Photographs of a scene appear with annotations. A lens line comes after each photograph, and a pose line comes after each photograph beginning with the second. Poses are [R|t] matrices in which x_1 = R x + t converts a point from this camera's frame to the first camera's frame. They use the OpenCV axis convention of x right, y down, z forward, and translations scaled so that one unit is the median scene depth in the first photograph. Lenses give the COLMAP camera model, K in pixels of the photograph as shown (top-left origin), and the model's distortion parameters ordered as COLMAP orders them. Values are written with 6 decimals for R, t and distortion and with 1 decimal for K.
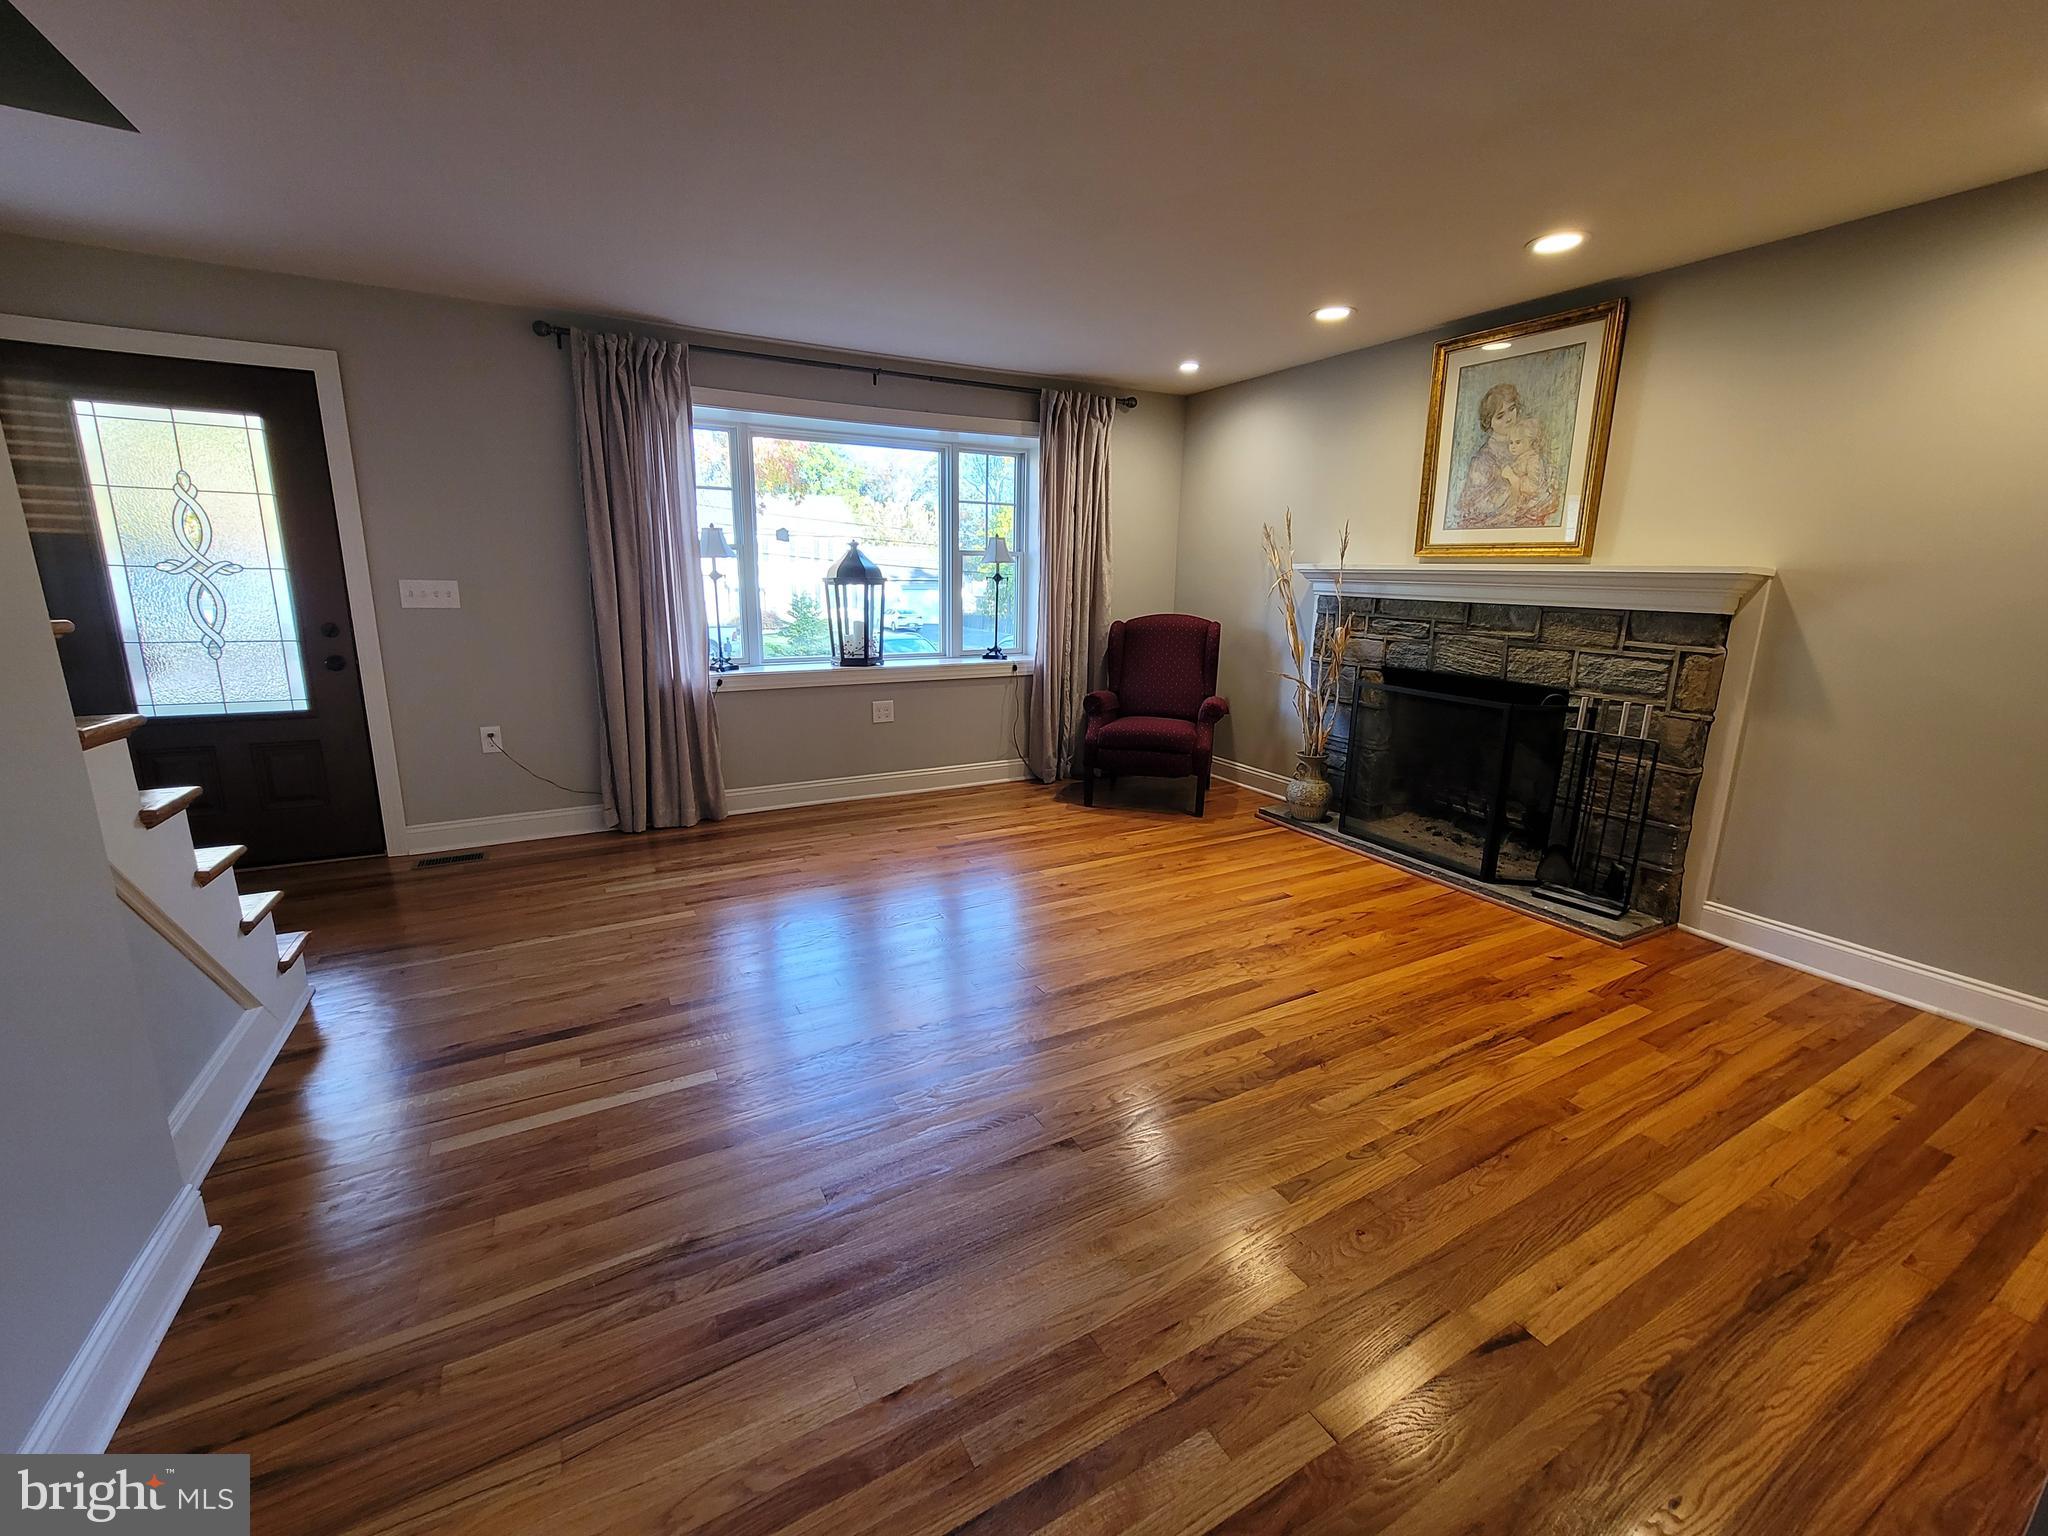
lens RADIAL K [[839.5, 0, 1021.0], [0, 839.5, 754.8], [0, 0, 1]] dist [-0.003742, 0.003350]
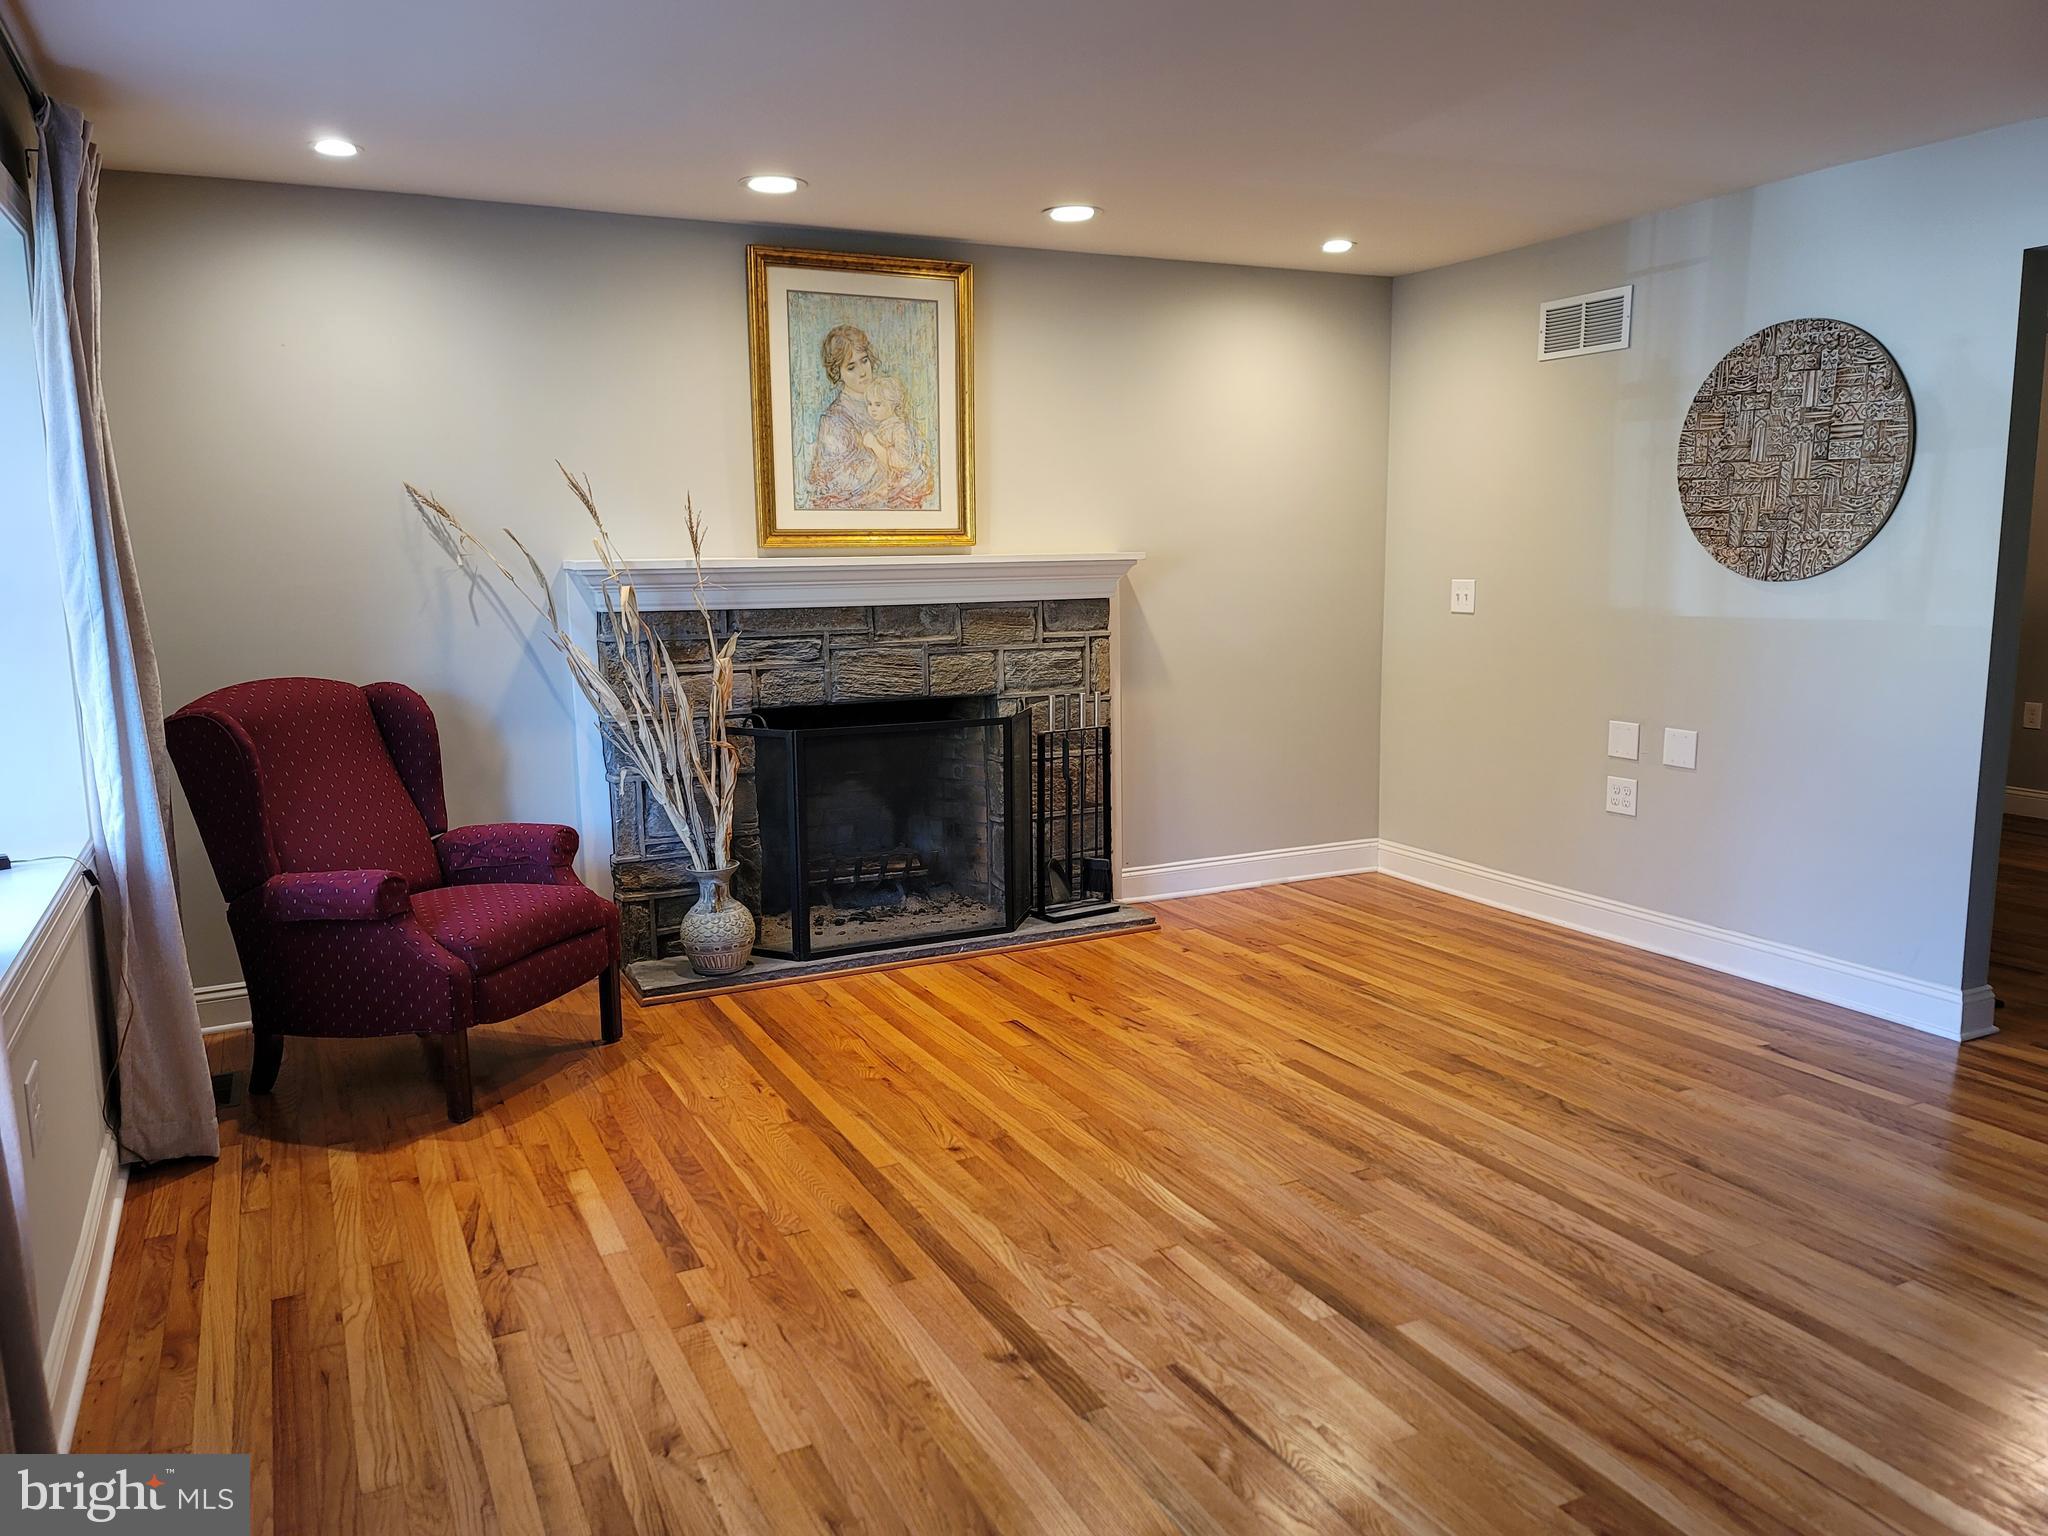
lens RADIAL K [[1494.1, 0, 1035.2], [0, 1494.1, 783.7], [0, 0, 1]] dist [0.074113, -0.047153]
pose [[0.036088, -0.170711, 0.984660, -0.878228], [0.233739, 0.959414, 0.157768, -0.217215], [-0.971629, 0.224460, 0.074526, 0.831093]]
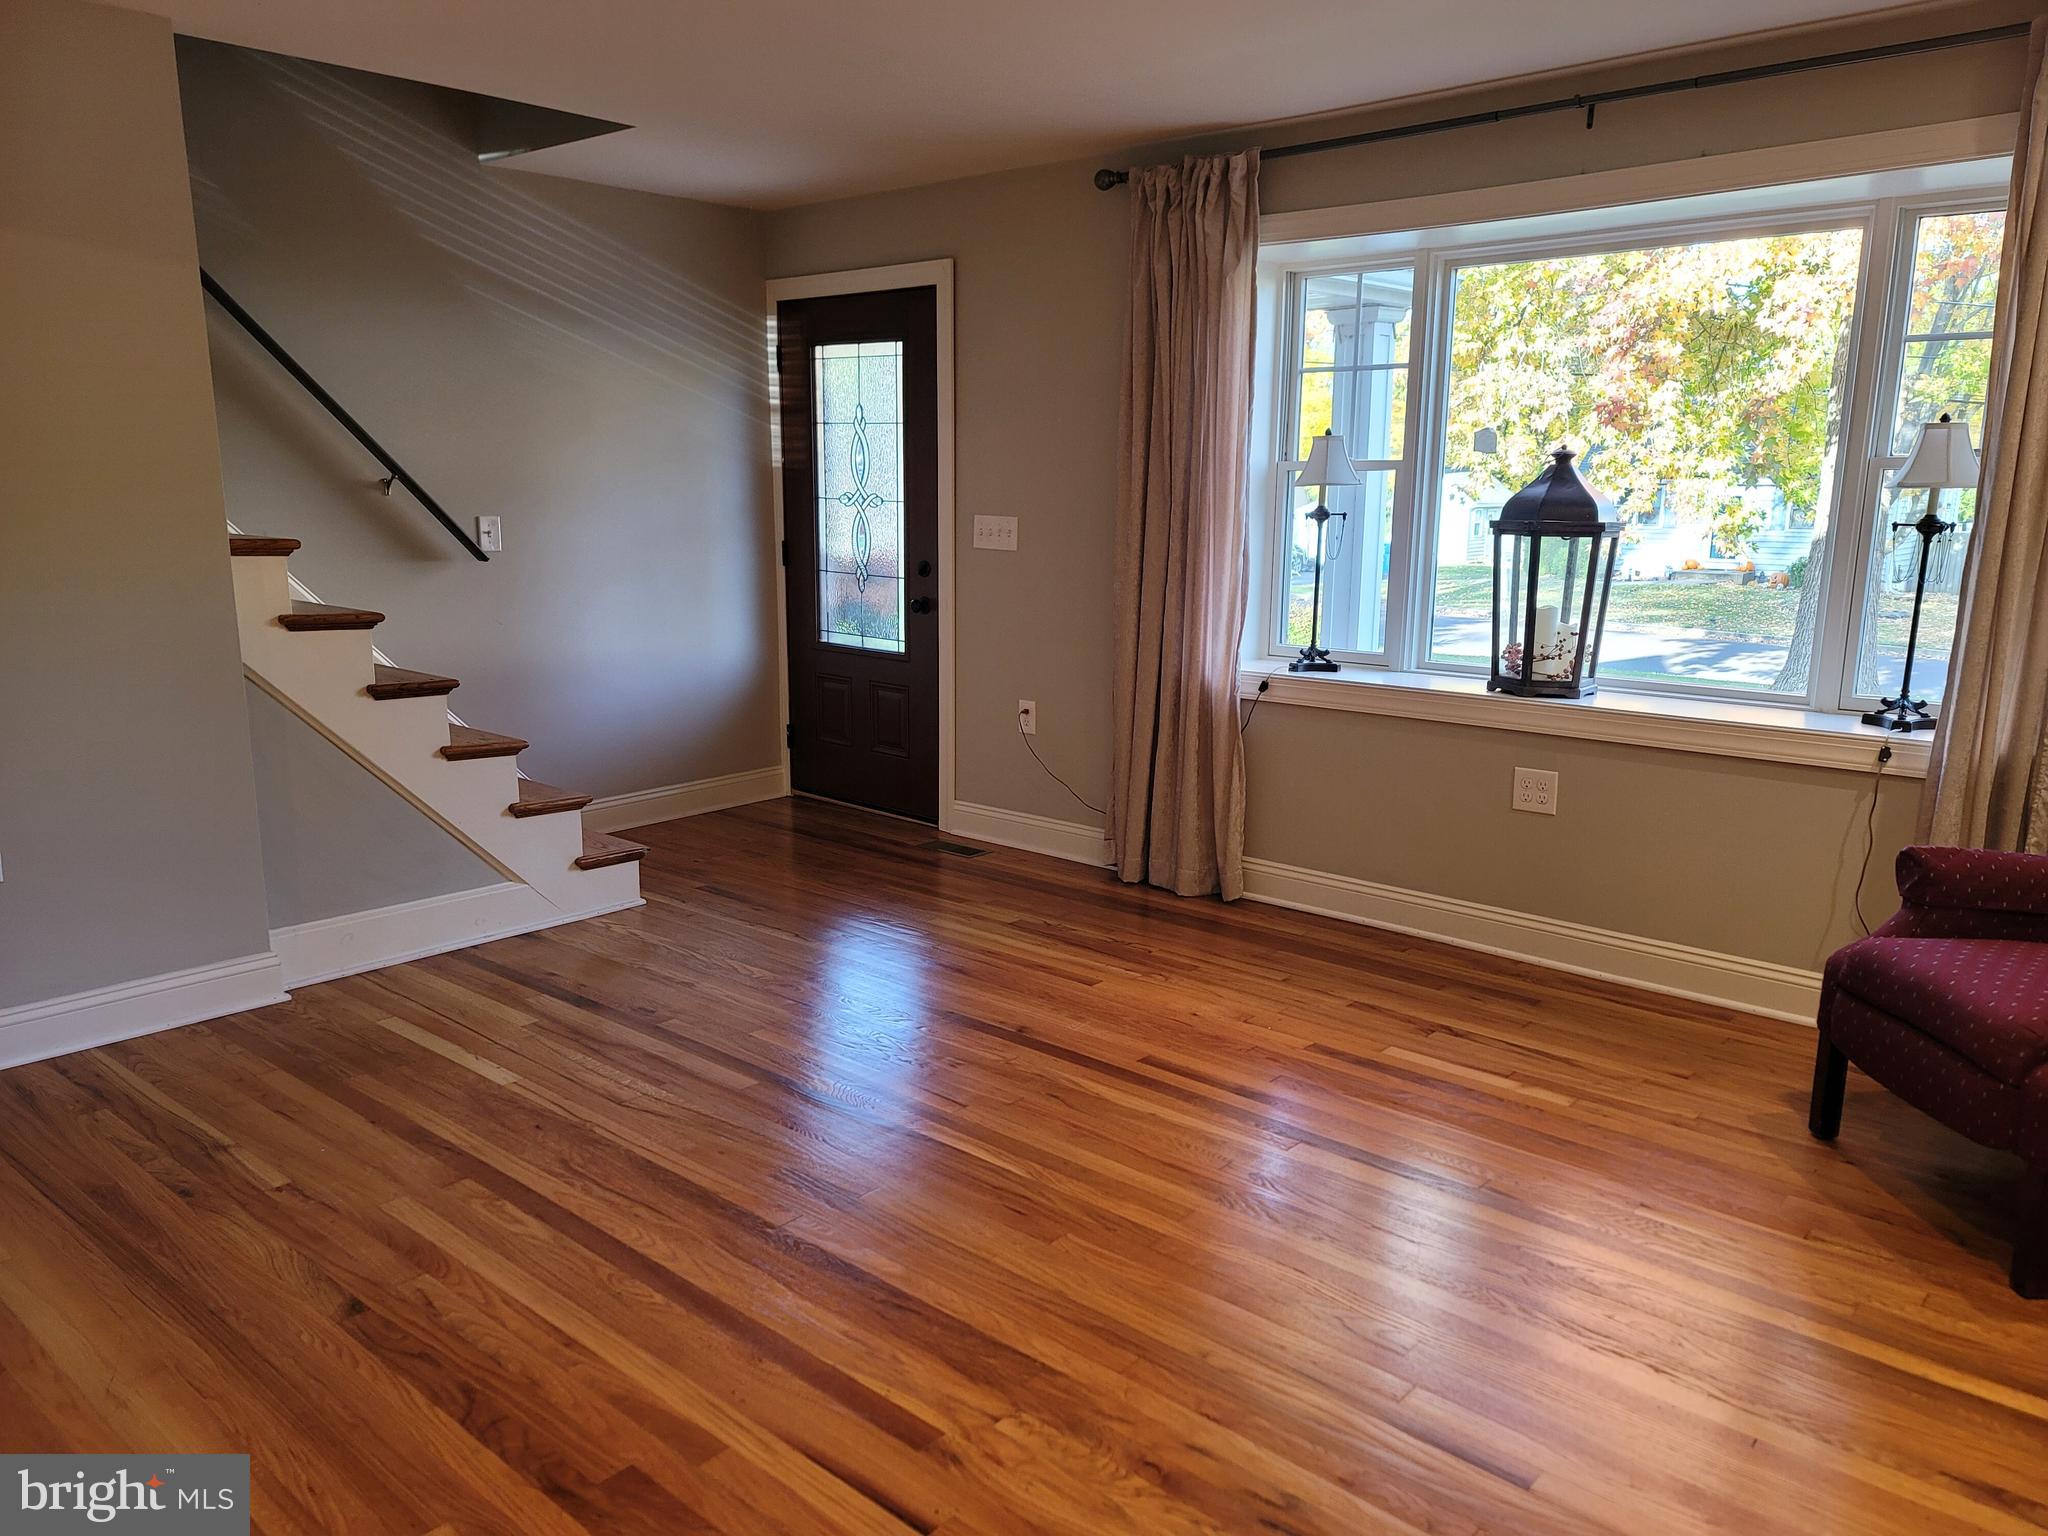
lens RADIAL K [[1494.1, 0, 1035.2], [0, 1494.1, 783.7], [0, 0, 1]] dist [0.074113, -0.047153]
pose [[0.344145, 0.178647, -0.921764, 0.756288], [-0.206527, 0.972091, 0.111292, -0.128135], [0.915921, 0.152069, 0.371436, 0.545148]]
